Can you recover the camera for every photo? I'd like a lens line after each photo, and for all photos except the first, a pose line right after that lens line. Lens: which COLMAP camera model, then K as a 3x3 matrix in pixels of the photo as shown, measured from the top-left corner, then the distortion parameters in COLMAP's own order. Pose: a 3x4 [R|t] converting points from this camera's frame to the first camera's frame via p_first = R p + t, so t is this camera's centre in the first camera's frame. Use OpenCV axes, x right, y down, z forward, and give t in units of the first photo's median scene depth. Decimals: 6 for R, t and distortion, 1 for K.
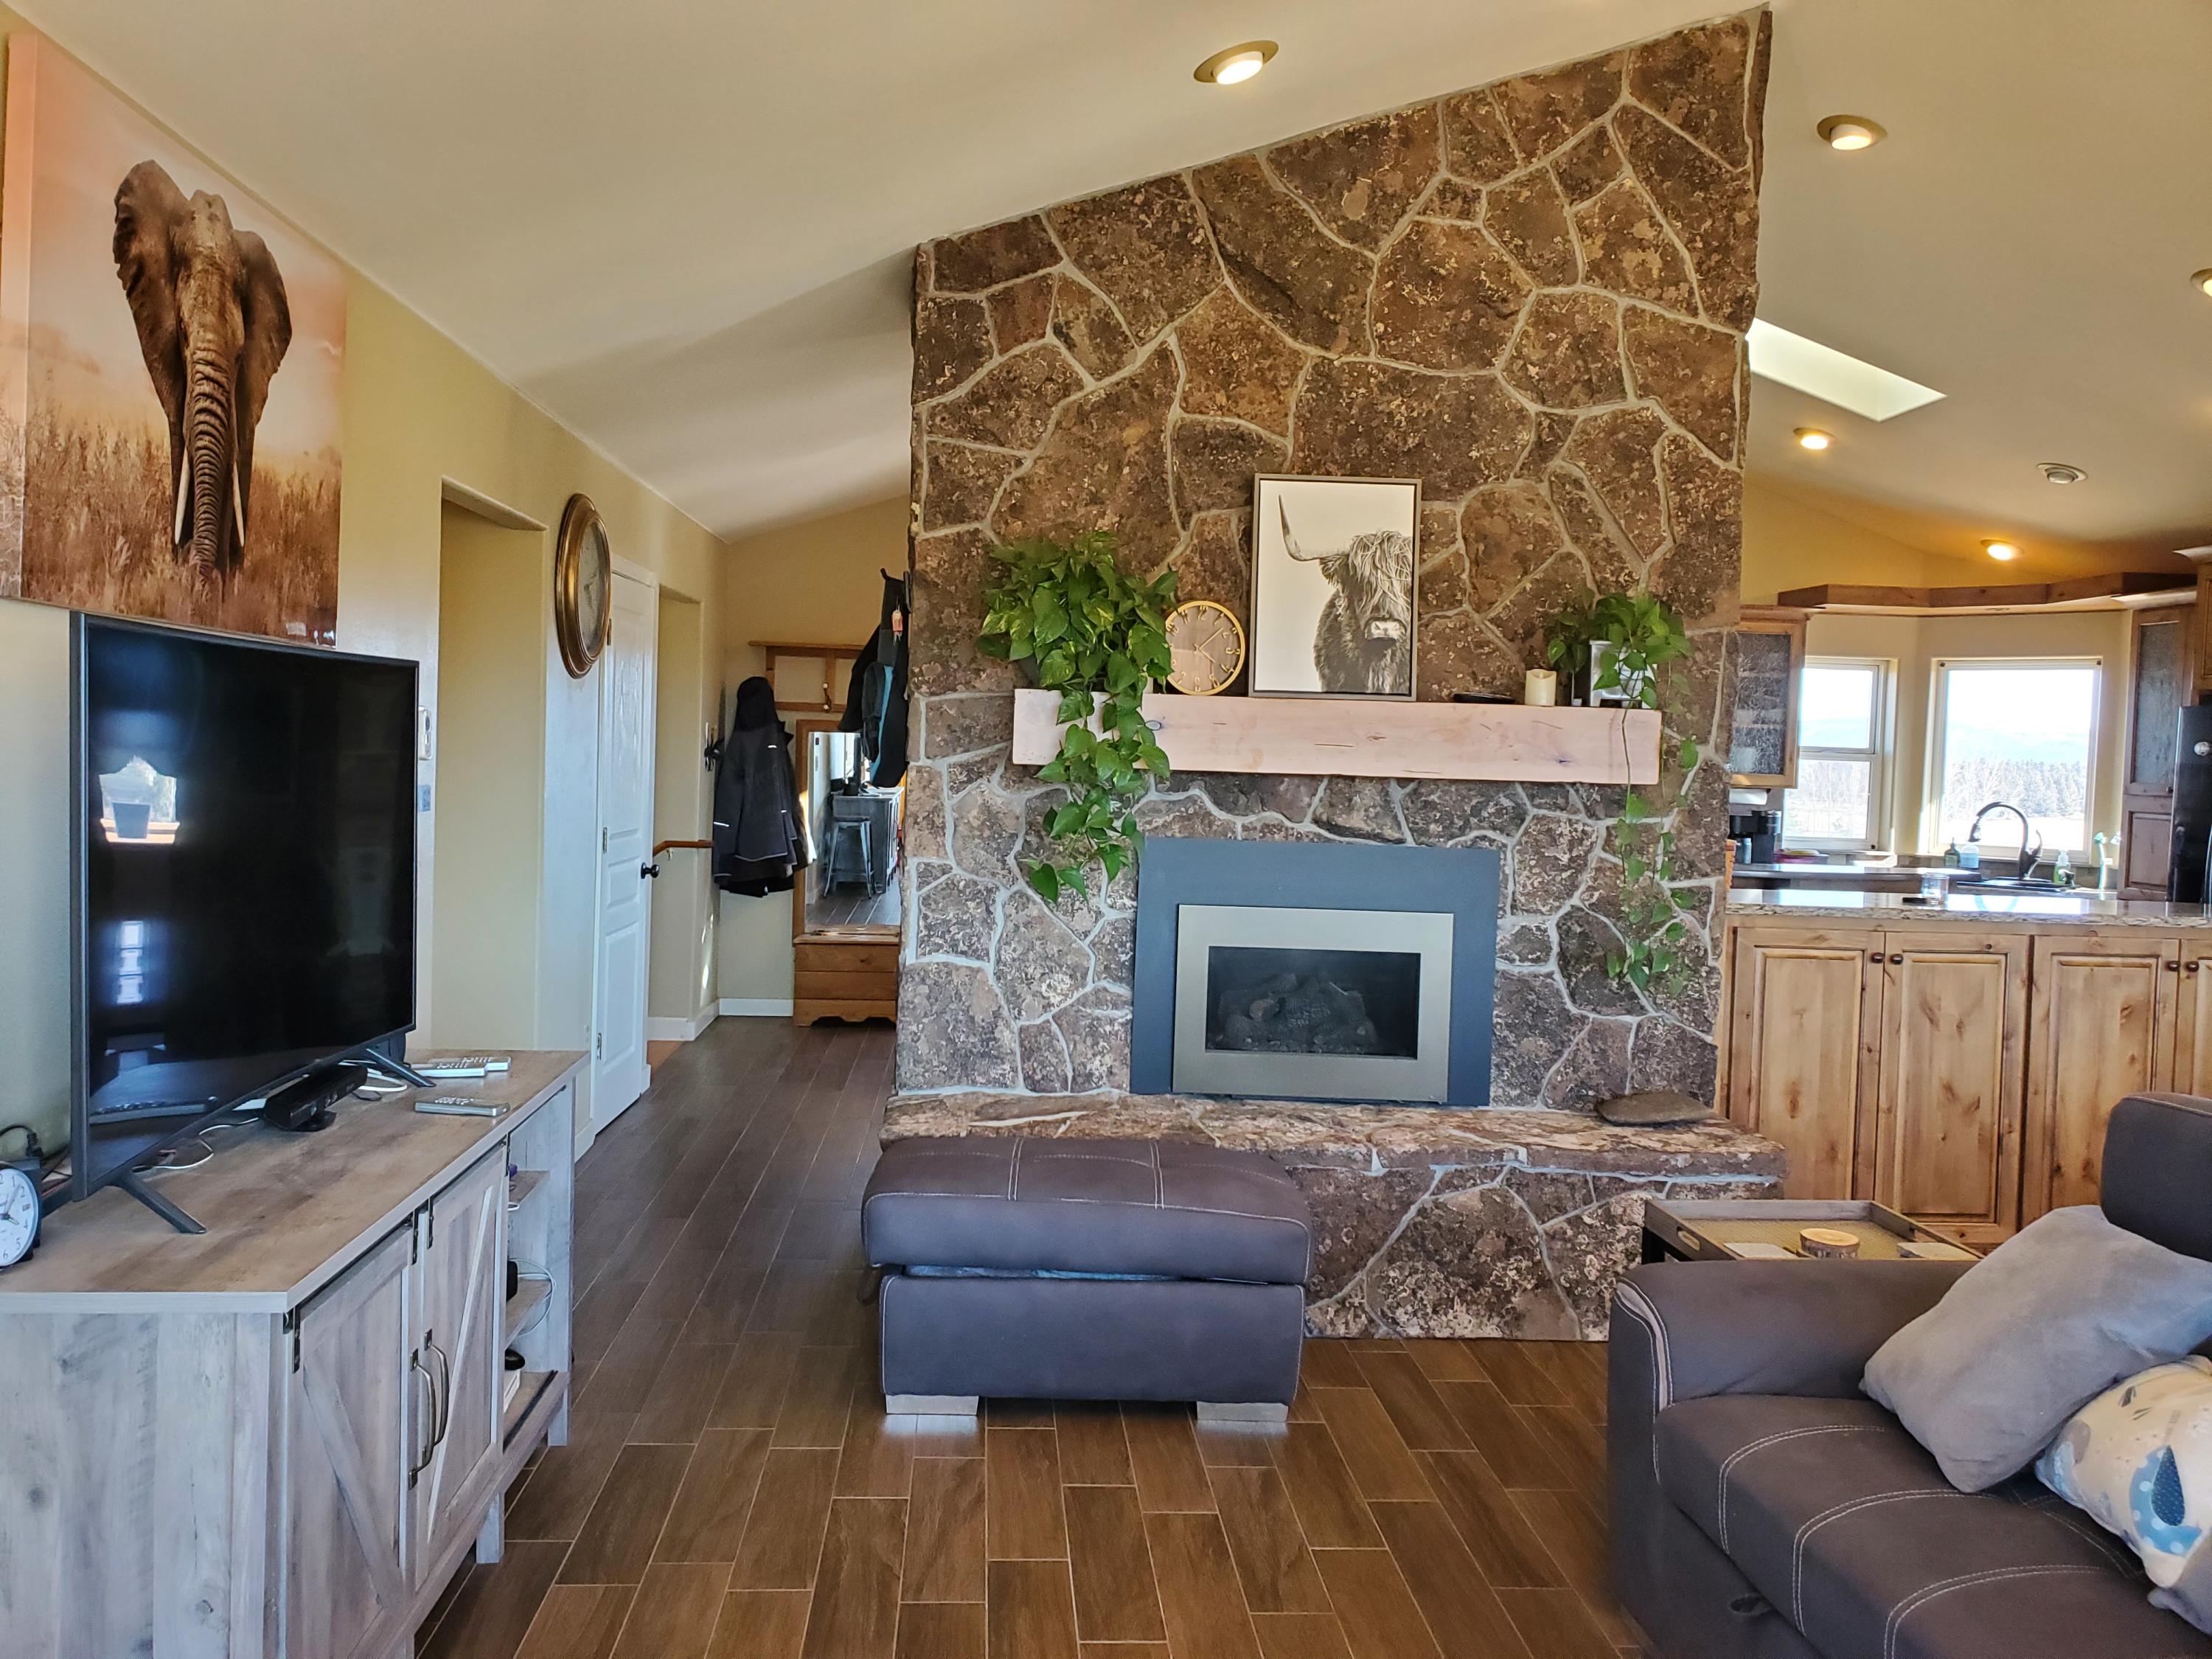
lens RADIAL K [[1700.1, 0, 1063.8], [0, 1700.1, 829.9], [0, 0, 1]] dist [0.089900, -0.155024]
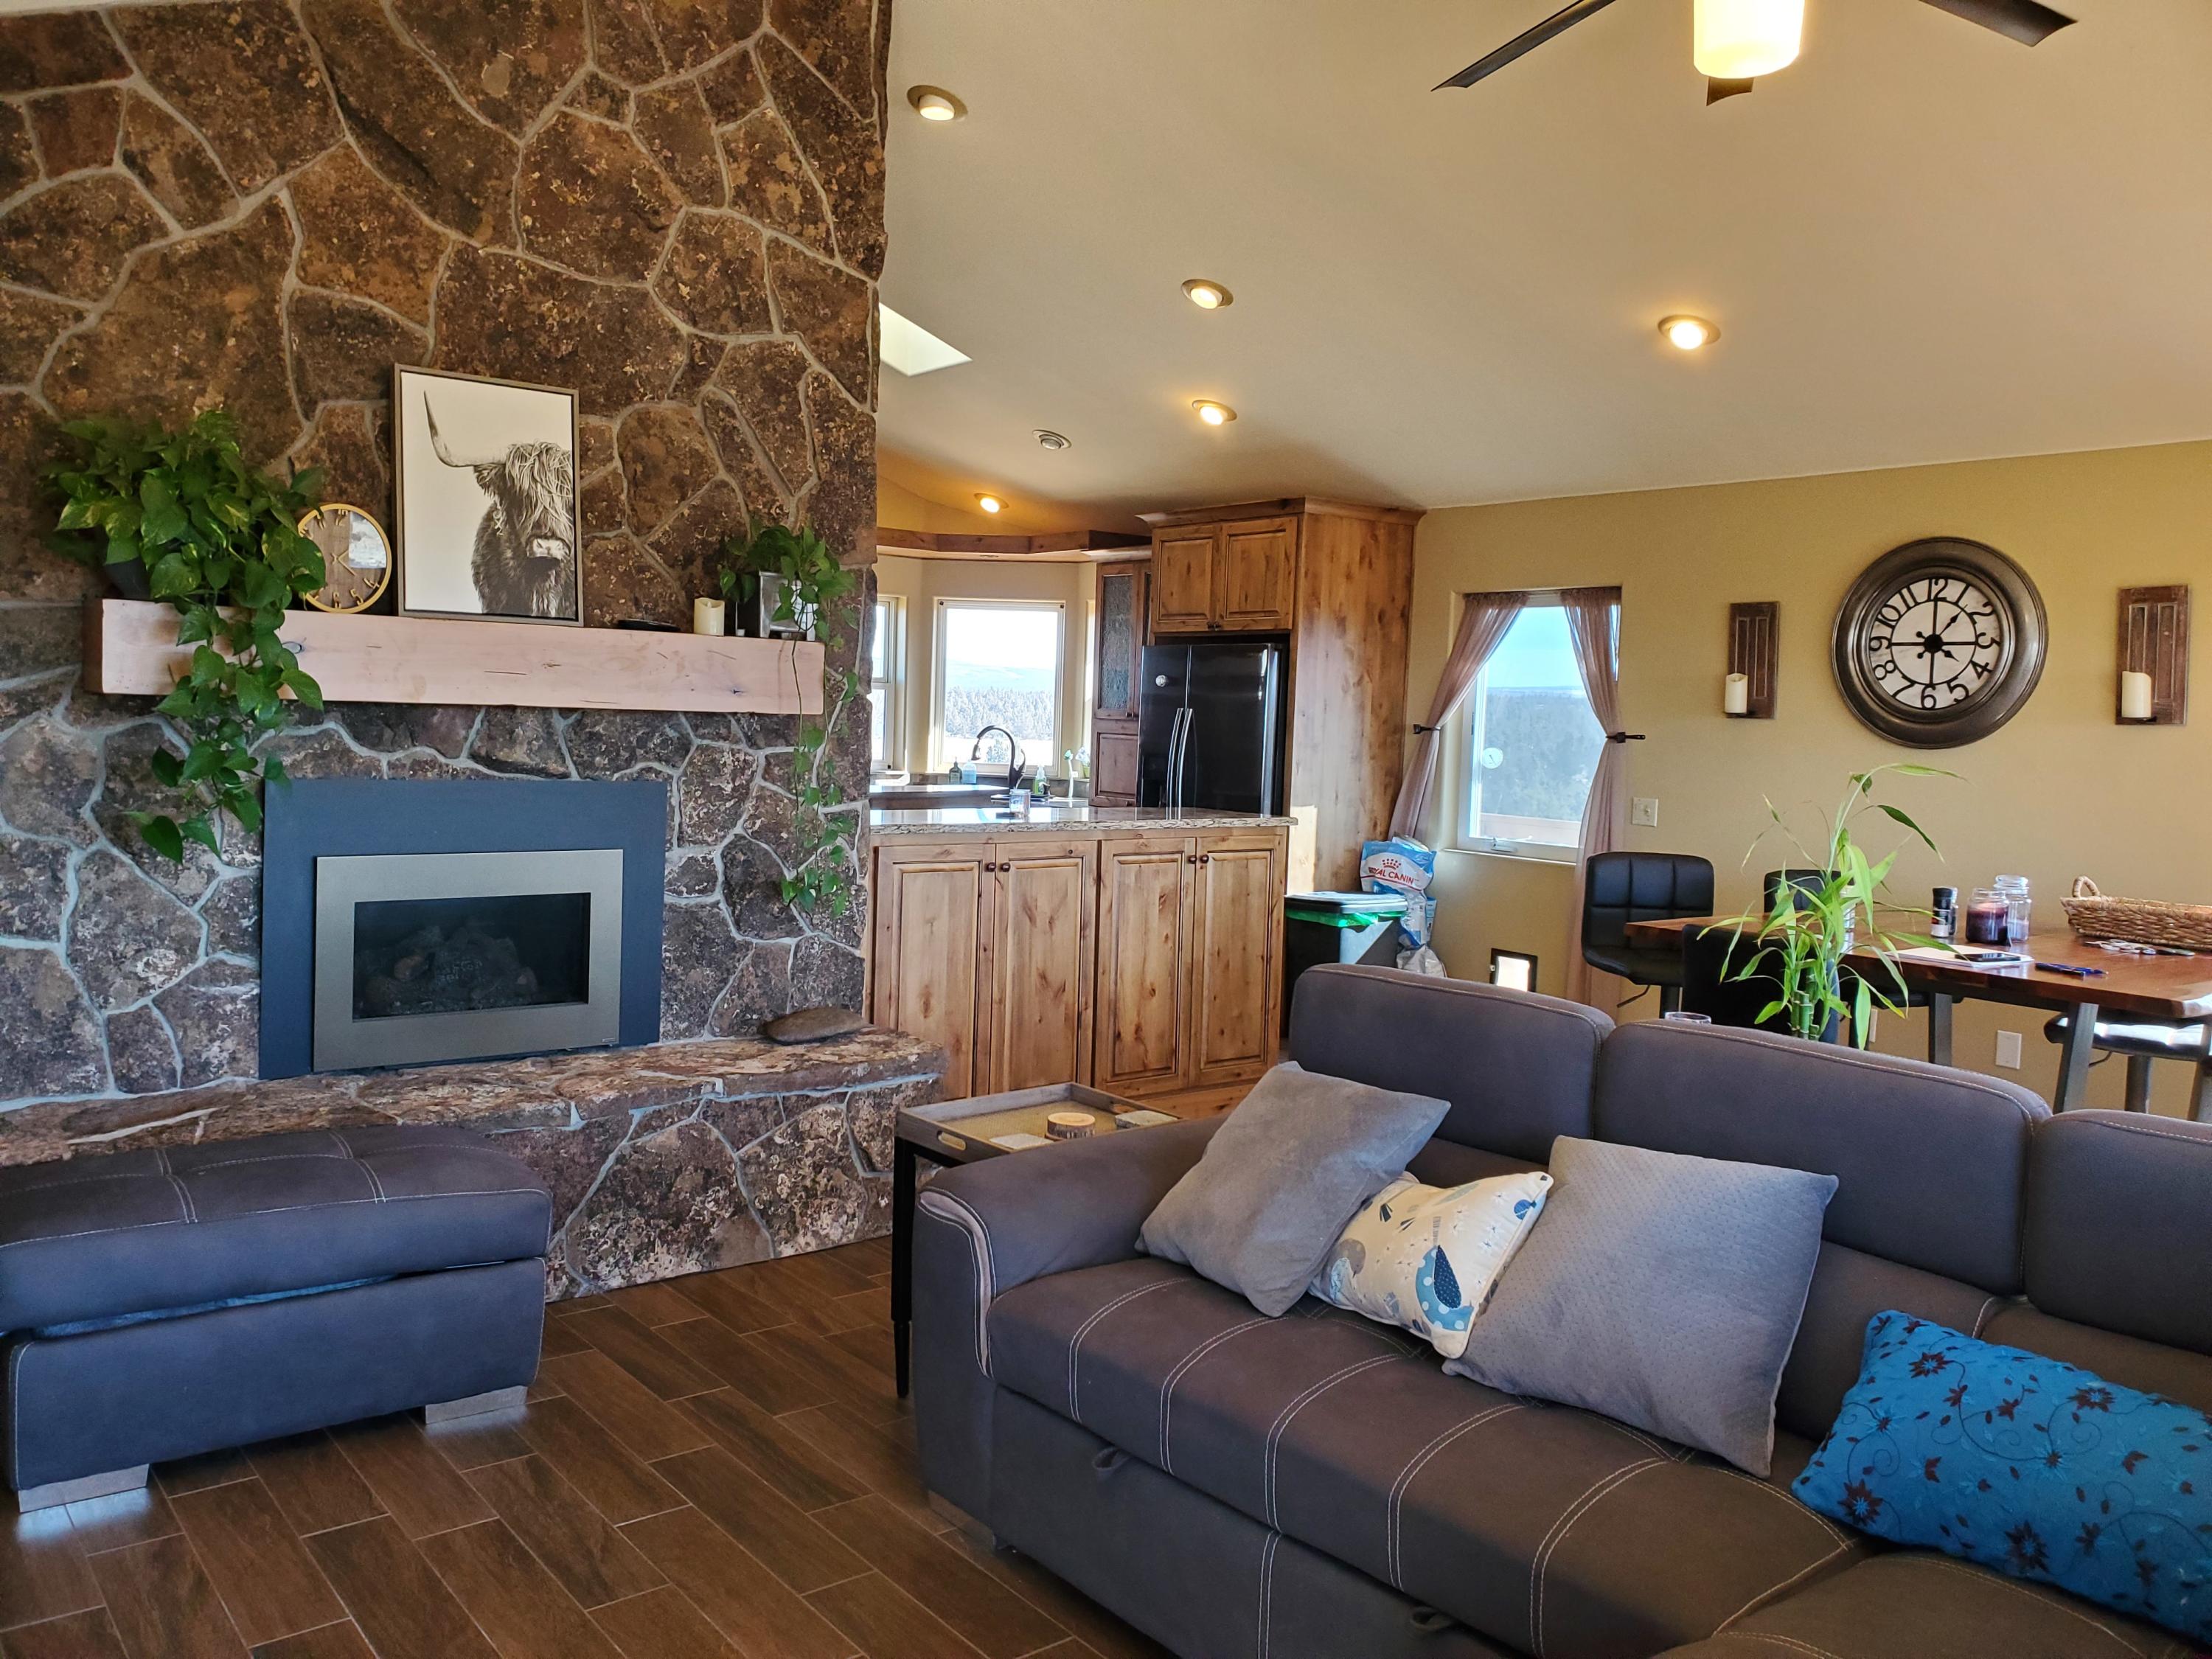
lens RADIAL K [[1696.7, 0, 1106.0], [0, 1696.7, 829.5], [0, 0, 1]] dist [-0.000014, -0.013527]
pose [[0.806340, -0.048327, 0.589475, -0.117388], [0.022749, 0.998453, 0.050739, -0.004348], [-0.591015, -0.027503, 0.806191, 0.069135]]
